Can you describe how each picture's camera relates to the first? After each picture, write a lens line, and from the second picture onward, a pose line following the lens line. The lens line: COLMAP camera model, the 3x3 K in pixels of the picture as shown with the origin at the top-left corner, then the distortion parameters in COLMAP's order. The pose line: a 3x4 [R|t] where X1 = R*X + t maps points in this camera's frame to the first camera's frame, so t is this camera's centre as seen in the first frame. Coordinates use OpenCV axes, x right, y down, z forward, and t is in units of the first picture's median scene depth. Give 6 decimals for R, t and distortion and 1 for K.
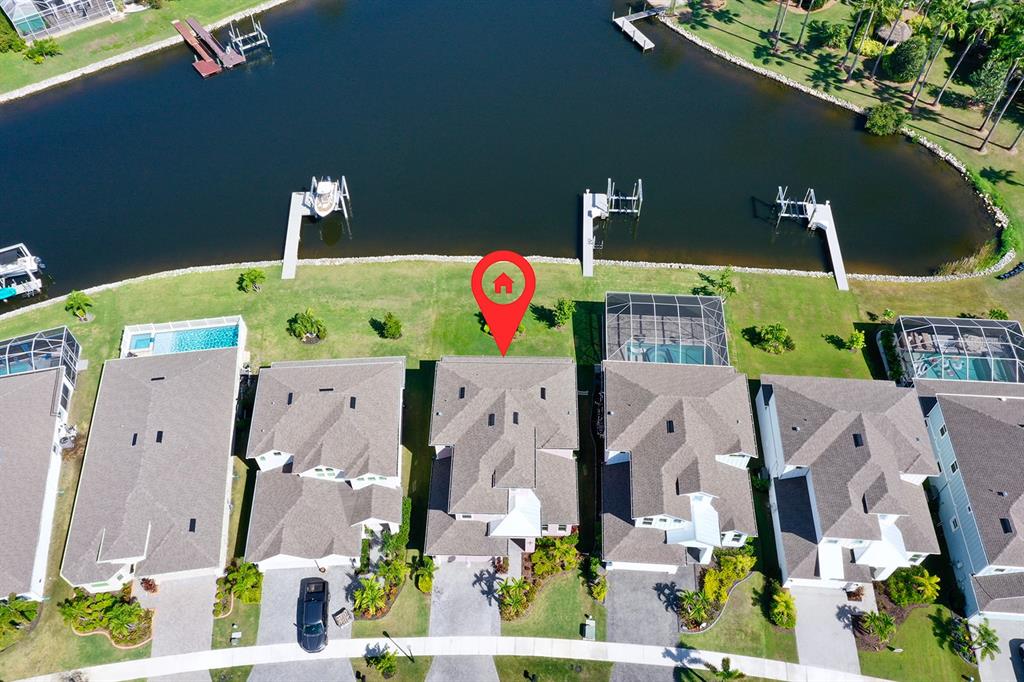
lens RADIAL K [[818.3, 0, 512.2], [0, 818.3, 342.2], [0, 0, 1]] dist [0.011231, 0.004915]
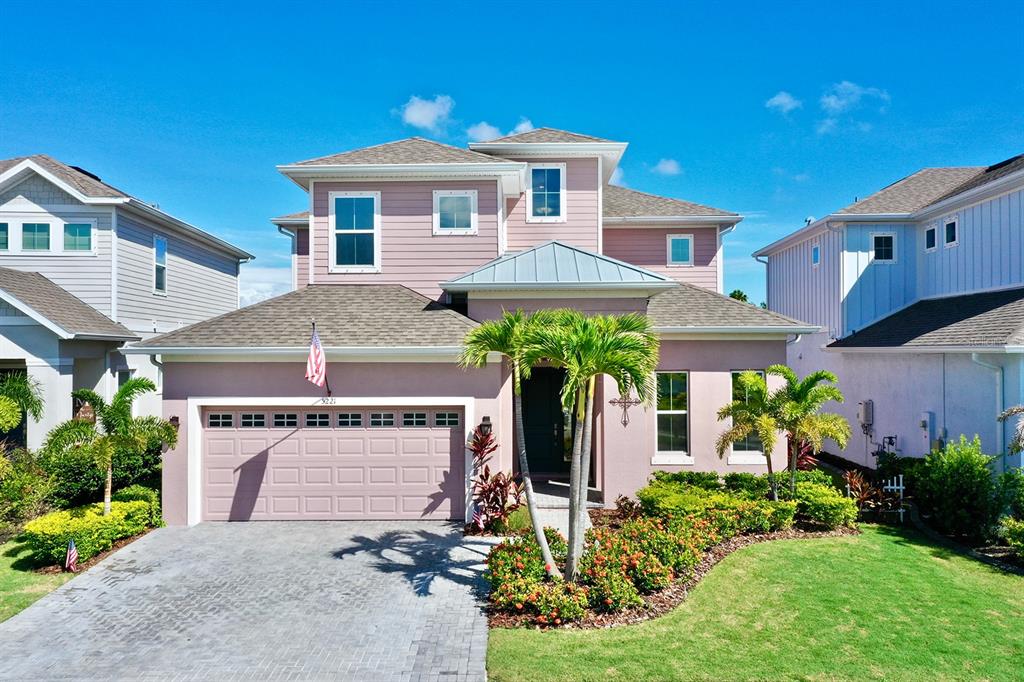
lens RADIAL K [[818.3, 0, 512.2], [0, 818.3, 342.2], [0, 0, 1]] dist [0.011231, 0.004915]
pose [[0.999954, -0.004491, 0.008499, -0.010707], [0.009488, 0.602962, -0.797713, 0.420532], [-0.001542, 0.797757, 0.602977, 0.870582]]
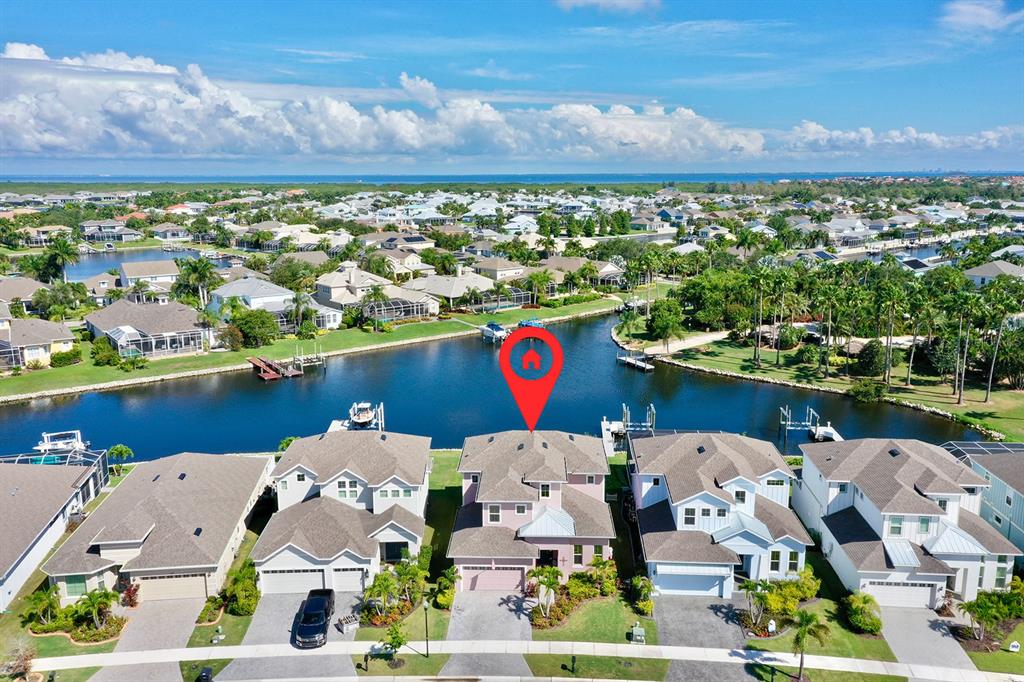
lens RADIAL K [[818.3, 0, 512.2], [0, 818.3, 342.2], [0, 0, 1]] dist [0.011231, 0.004915]
pose [[0.999896, -0.002358, -0.014224, -0.021415], [-0.007451, 0.760070, -0.649798, 0.661570], [0.012343, 0.649836, 0.759974, 0.161960]]
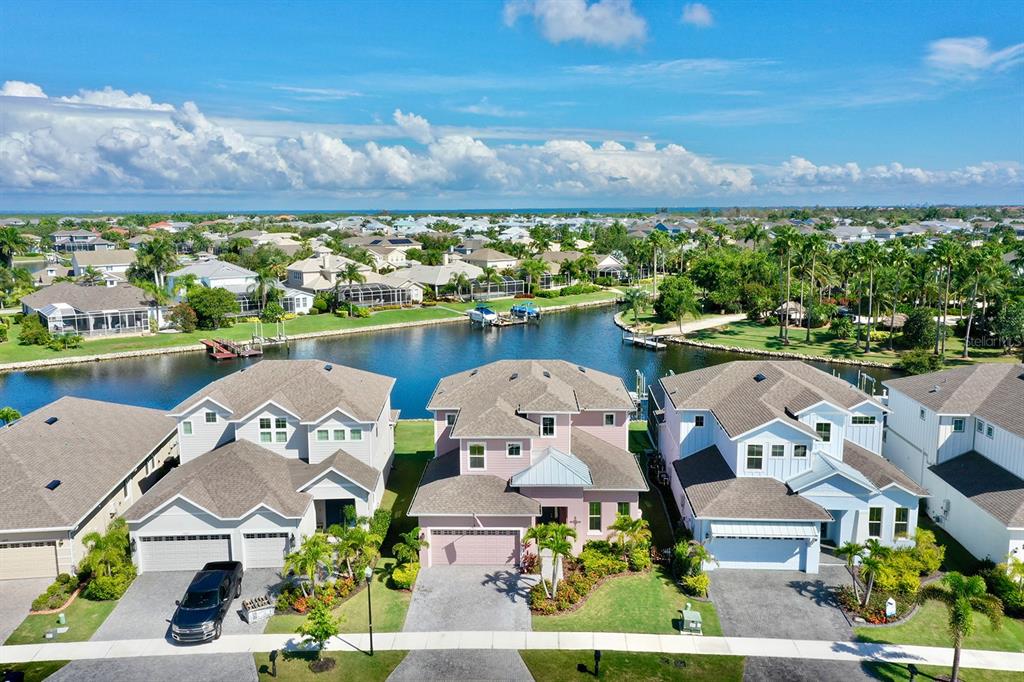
lens RADIAL K [[818.3, 0, 512.2], [0, 818.3, 342.2], [0, 0, 1]] dist [0.011231, 0.004915]
pose [[0.999969, -0.006354, -0.004686, -0.023277], [0.001465, 0.732550, -0.680712, 0.585042], [0.007758, 0.680684, 0.732536, 0.451539]]
